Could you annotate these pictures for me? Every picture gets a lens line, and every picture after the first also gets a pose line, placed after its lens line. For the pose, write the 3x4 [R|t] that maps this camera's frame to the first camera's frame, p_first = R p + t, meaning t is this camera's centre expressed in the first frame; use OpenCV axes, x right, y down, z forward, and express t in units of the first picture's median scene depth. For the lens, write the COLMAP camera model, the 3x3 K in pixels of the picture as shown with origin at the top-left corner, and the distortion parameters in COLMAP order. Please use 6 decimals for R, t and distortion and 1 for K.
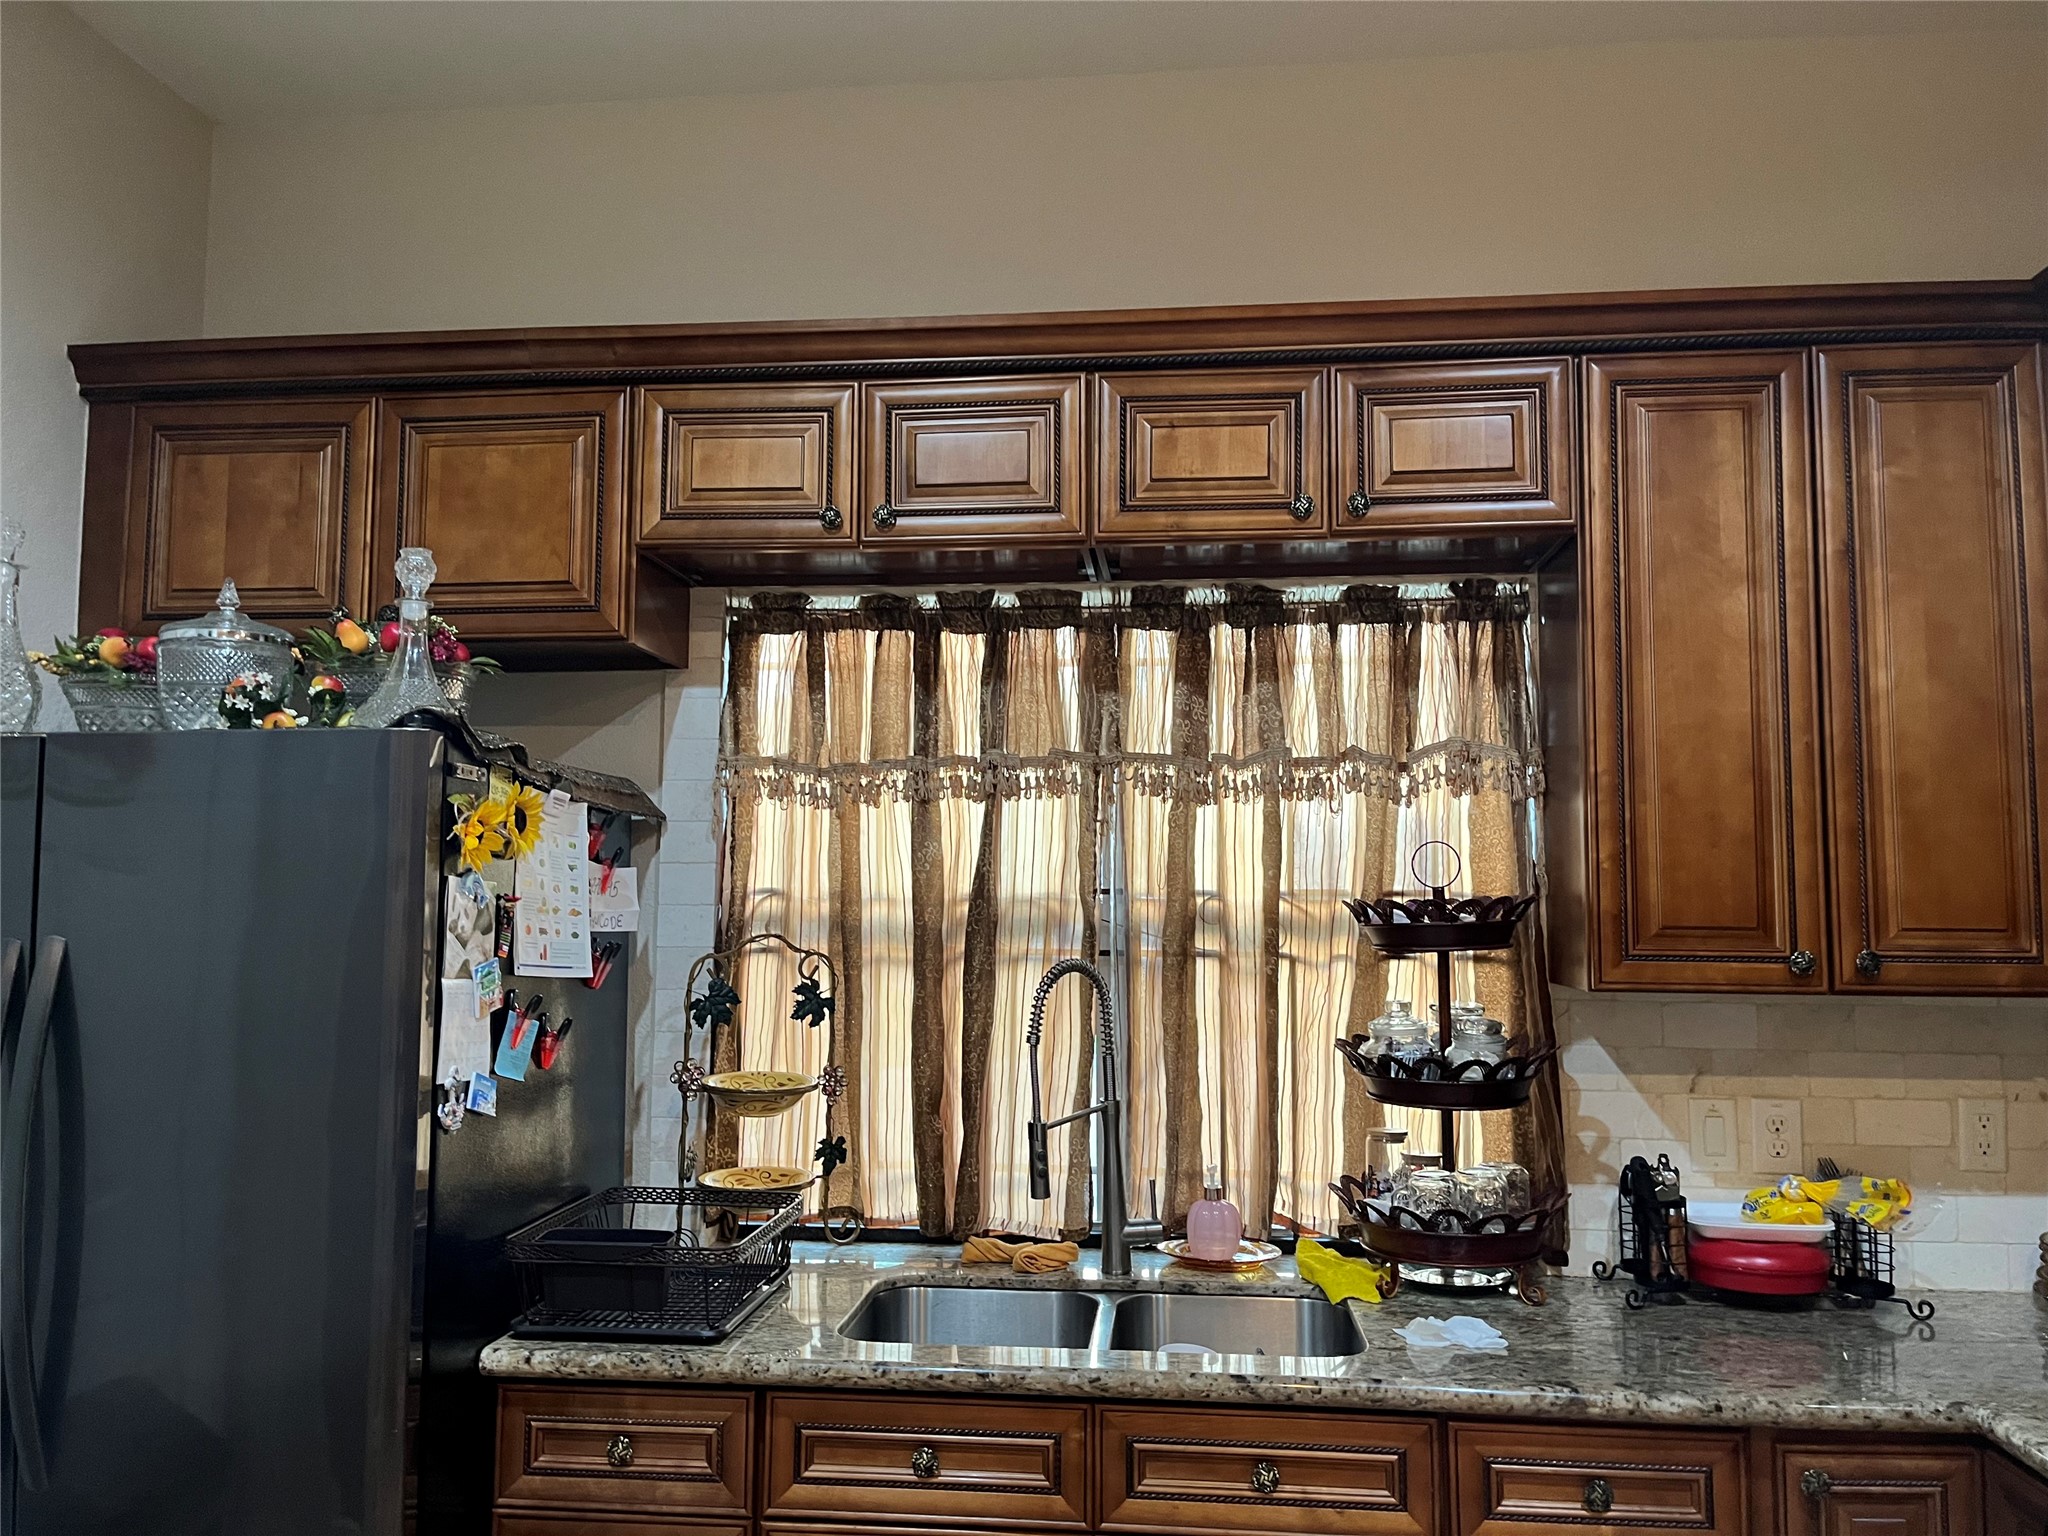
lens RADIAL K [[1556.7, 0, 1019.0], [0, 1556.7, 774.6], [0, 0, 1]] dist [0.069905, -0.089300]
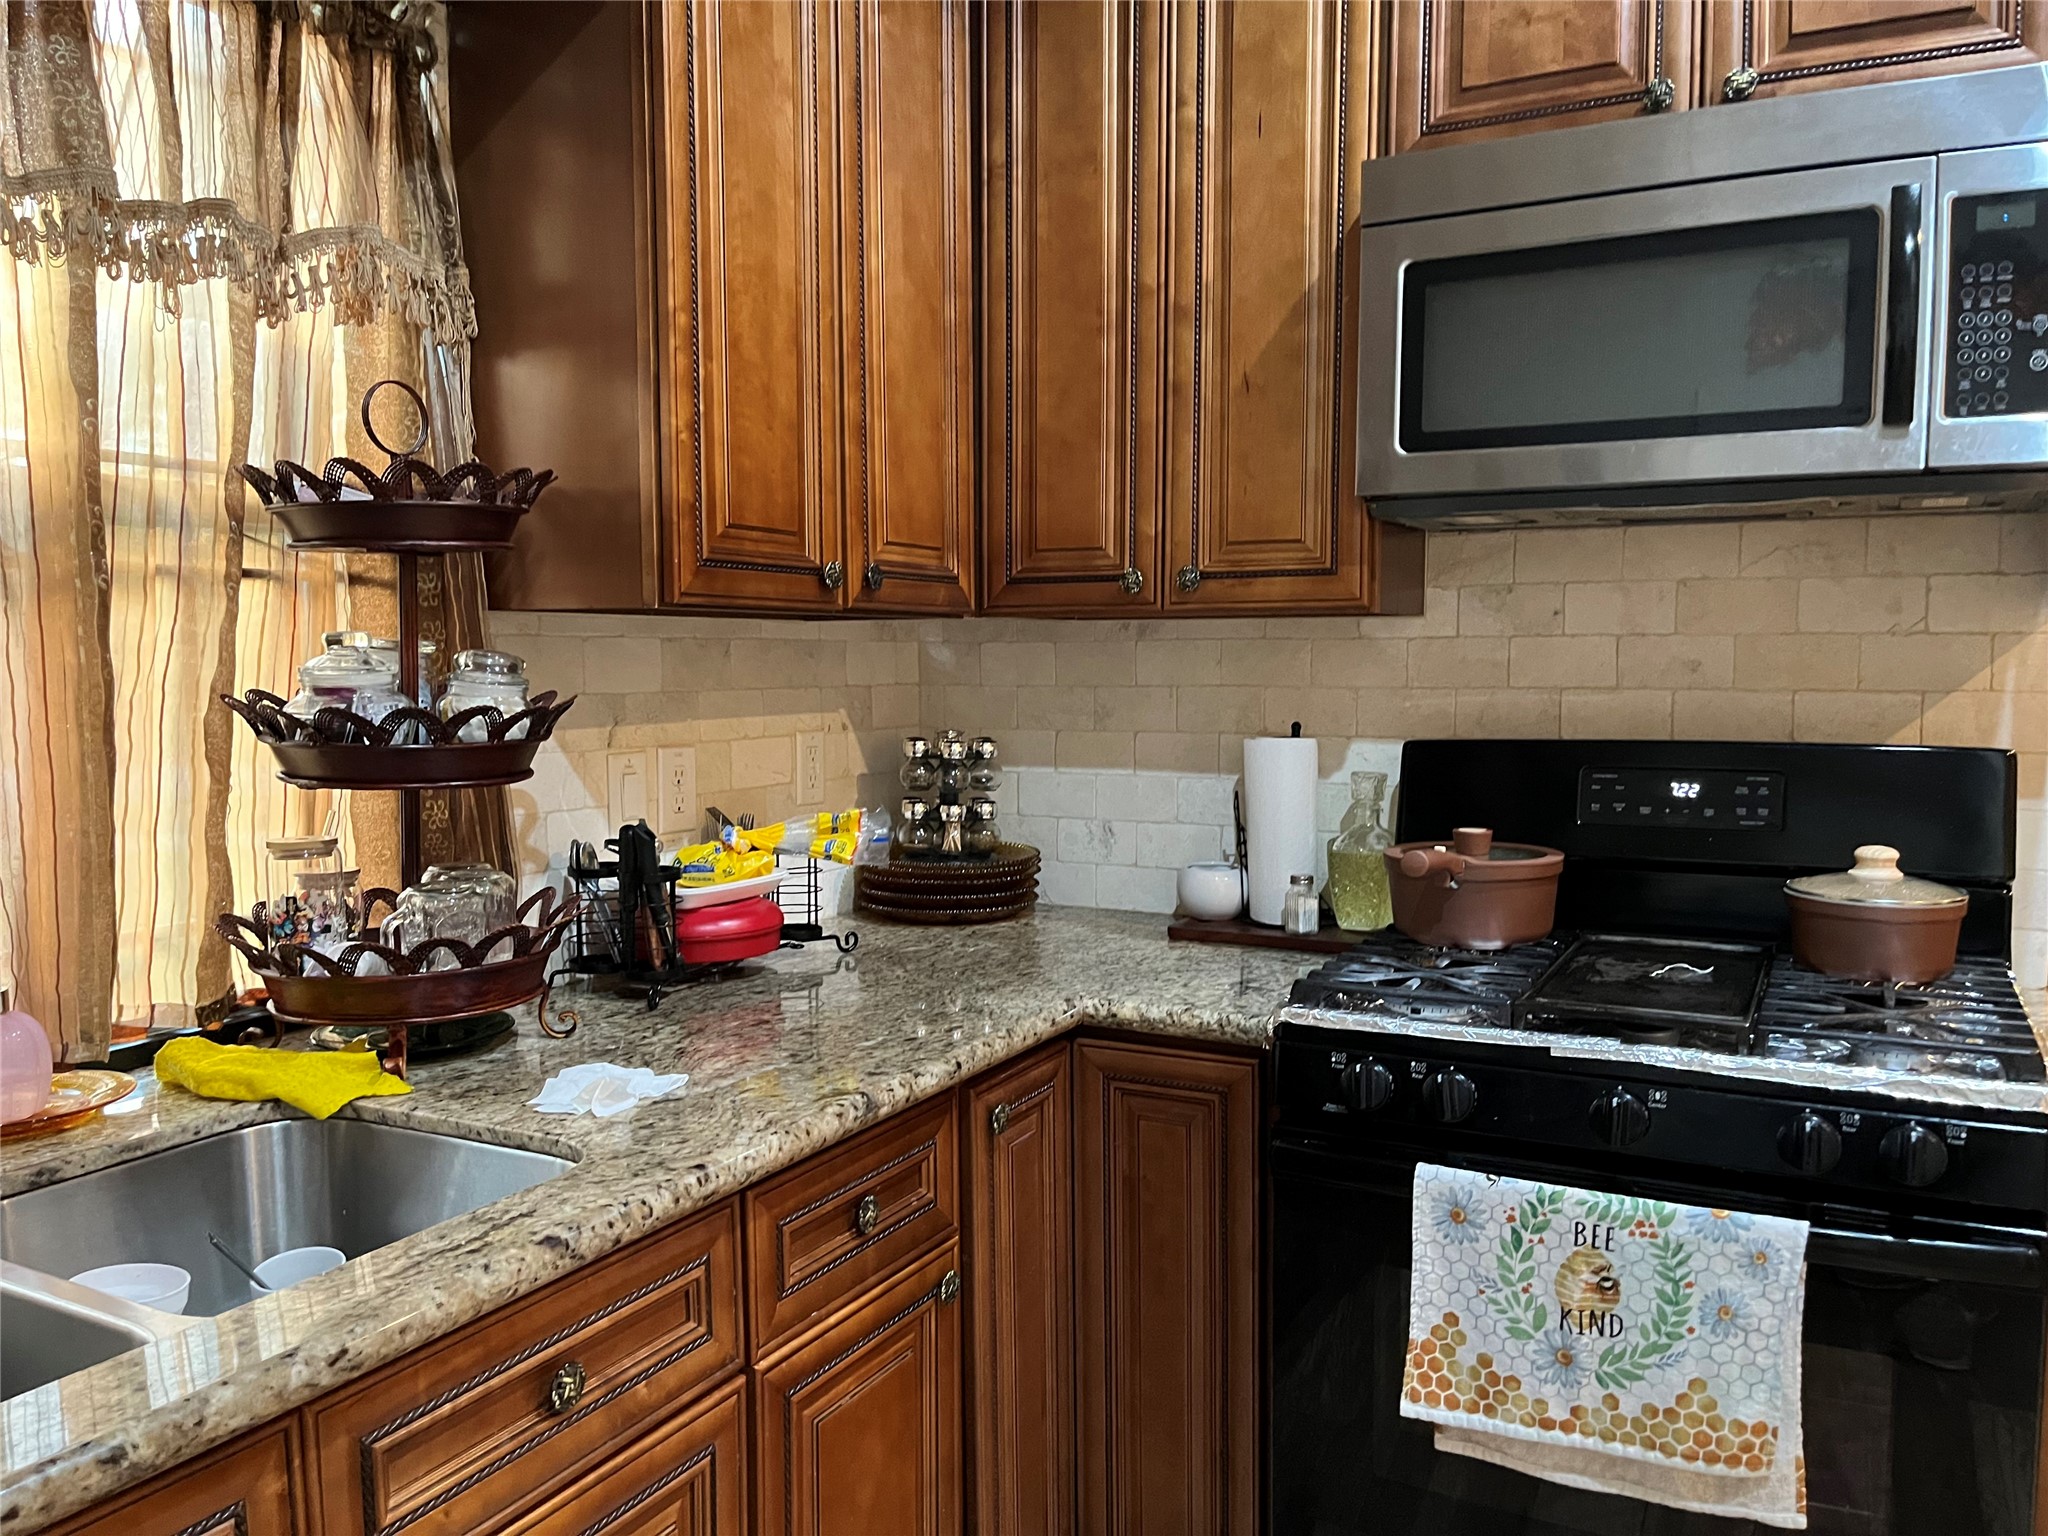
lens RADIAL K [[1556.7, 0, 1019.0], [0, 1556.7, 774.6], [0, 0, 1]] dist [0.069905, -0.089300]
pose [[0.374713, -0.080150, 0.923670, -0.242747], [-0.070642, 0.990892, 0.114641, 0.109689], [-0.924446, -0.108207, 0.365638, 0.514351]]
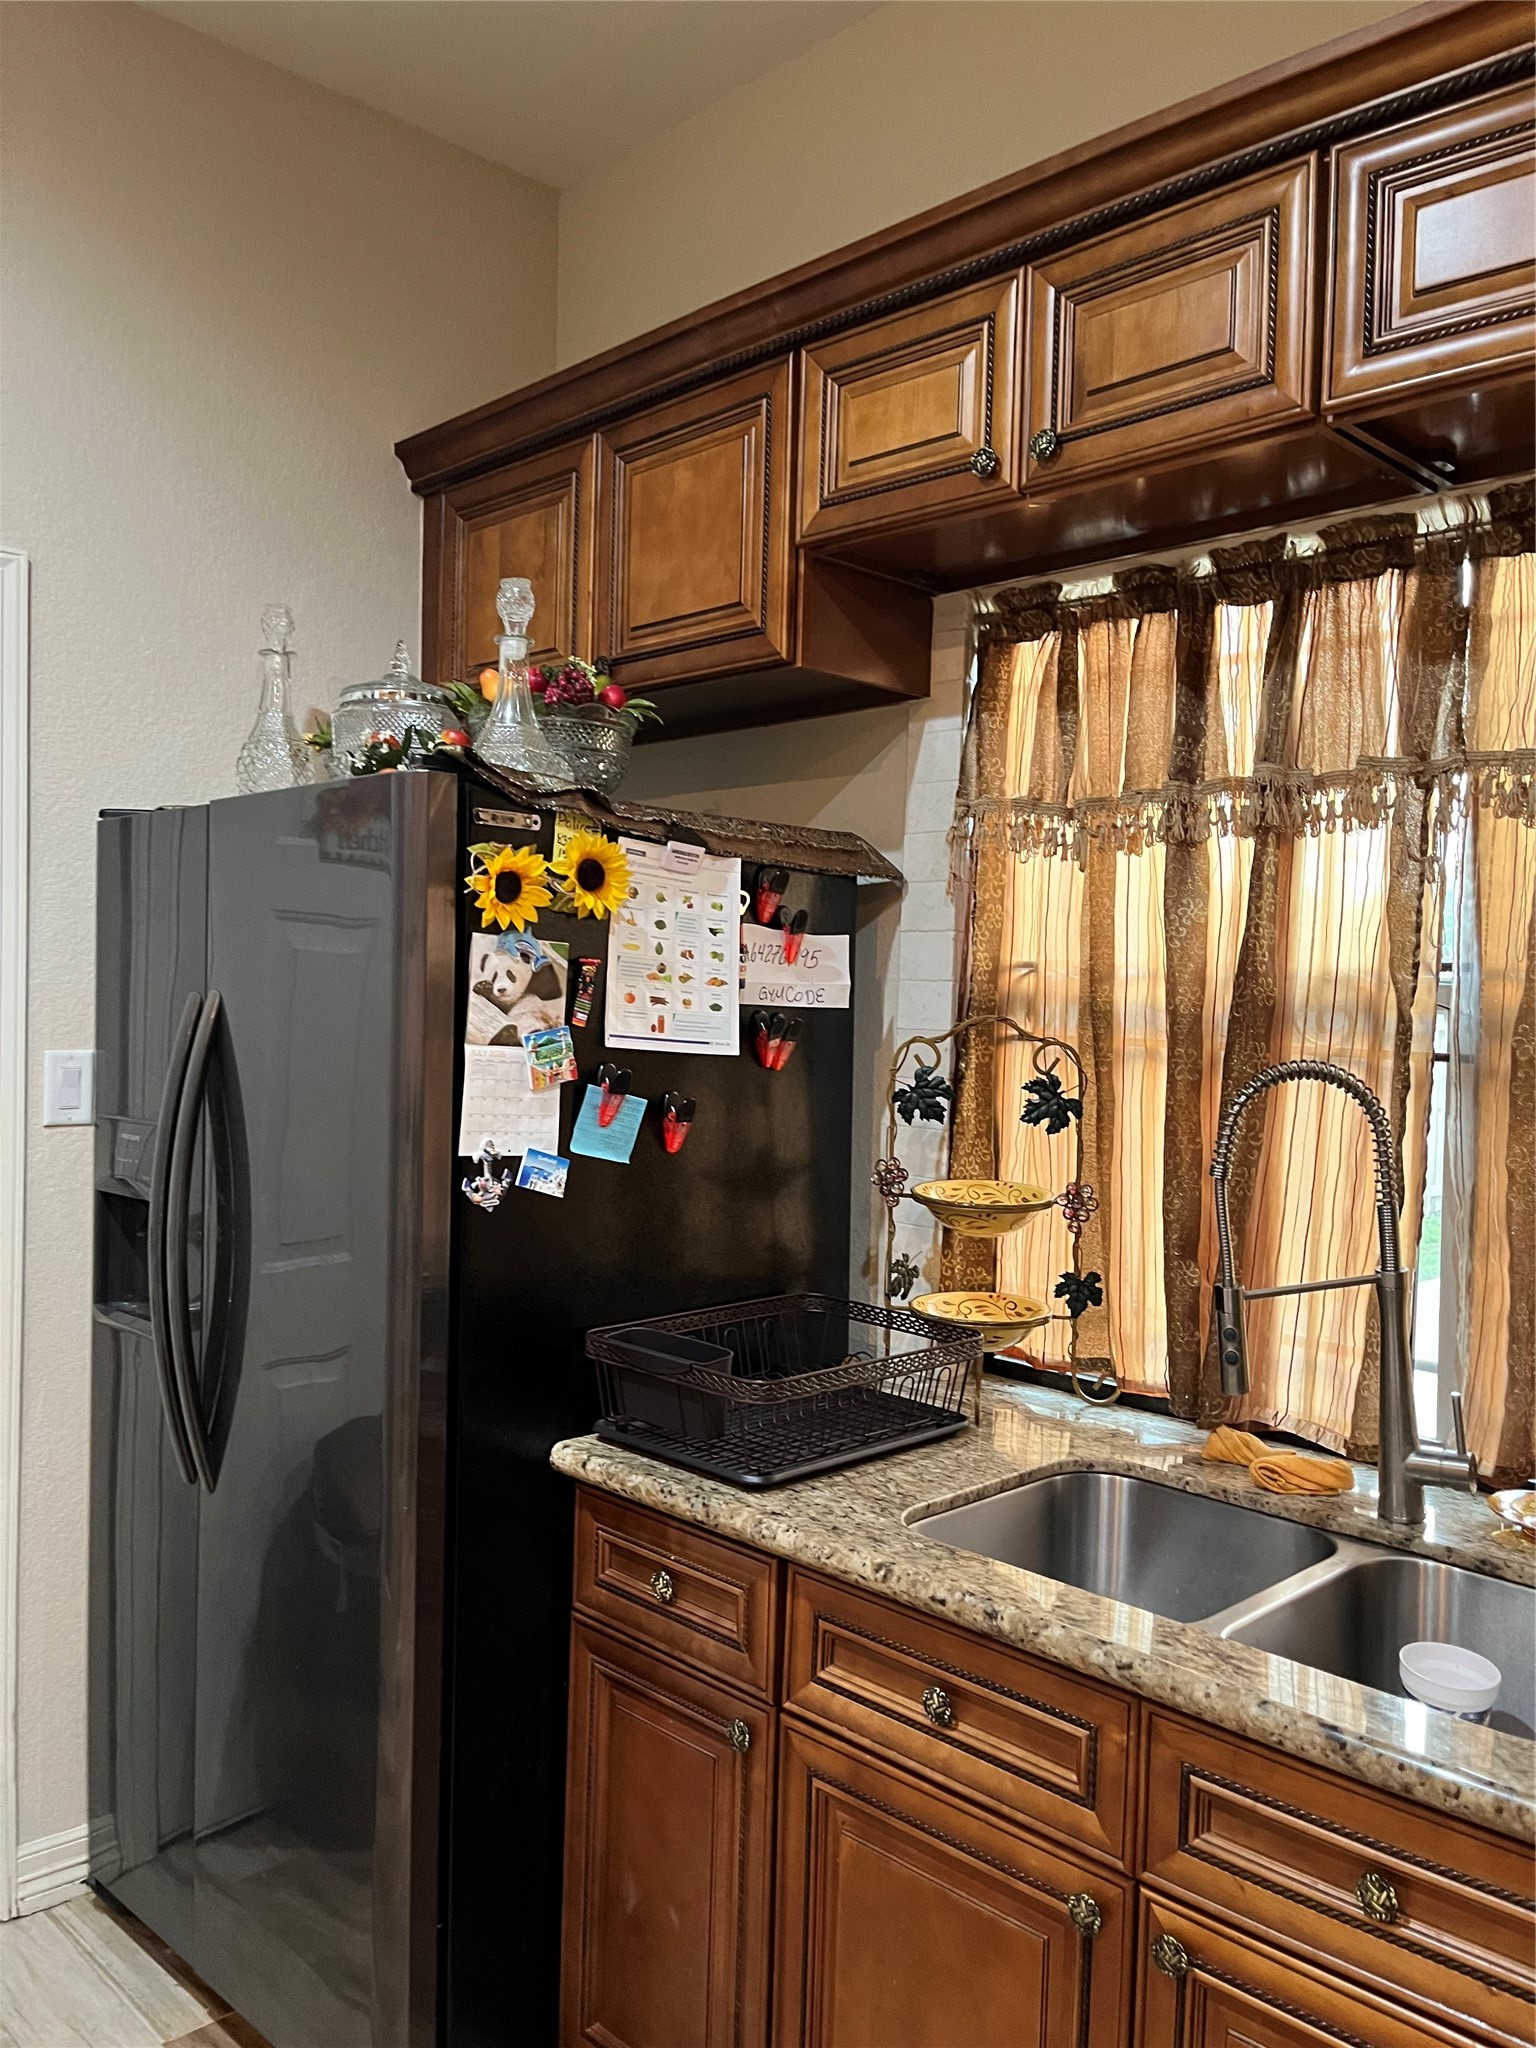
lens RADIAL K [[1556.7, 0, 766.9], [0, 1556.7, 1028.7], [0, 0, 1]] dist [0.069905, -0.089300]
pose [[0.780478, 0.028875, -0.624516, 0.272395], [0.031085, 0.995905, 0.084895, 0.038583], [0.624410, -0.085671, 0.776385, 0.316486]]
